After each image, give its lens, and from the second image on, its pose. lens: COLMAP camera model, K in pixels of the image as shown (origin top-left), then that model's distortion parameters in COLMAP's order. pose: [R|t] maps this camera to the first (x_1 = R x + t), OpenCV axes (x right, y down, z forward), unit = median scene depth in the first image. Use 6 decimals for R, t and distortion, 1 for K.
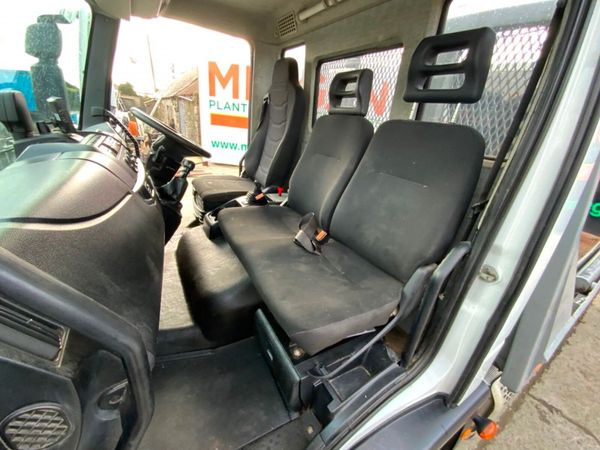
lens RADIAL K [[242.7, 0, 300.0], [0, 242.7, 225.0], [0, 0, 1]] dist [0.022131, -0.020135]
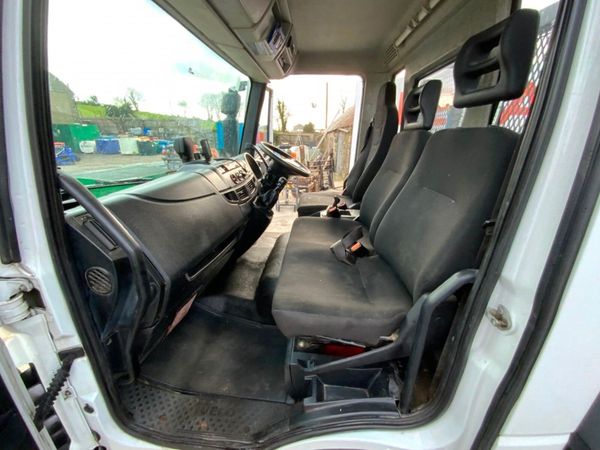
lens RADIAL K [[242.7, 0, 300.0], [0, 242.7, 225.0], [0, 0, 1]] dist [0.022131, -0.020135]
pose [[0.823914, 0.105923, -0.556728, 0.450042], [-0.158211, 0.986311, -0.046485, 0.036986], [0.544182, 0.126380, 0.829393, 0.010516]]
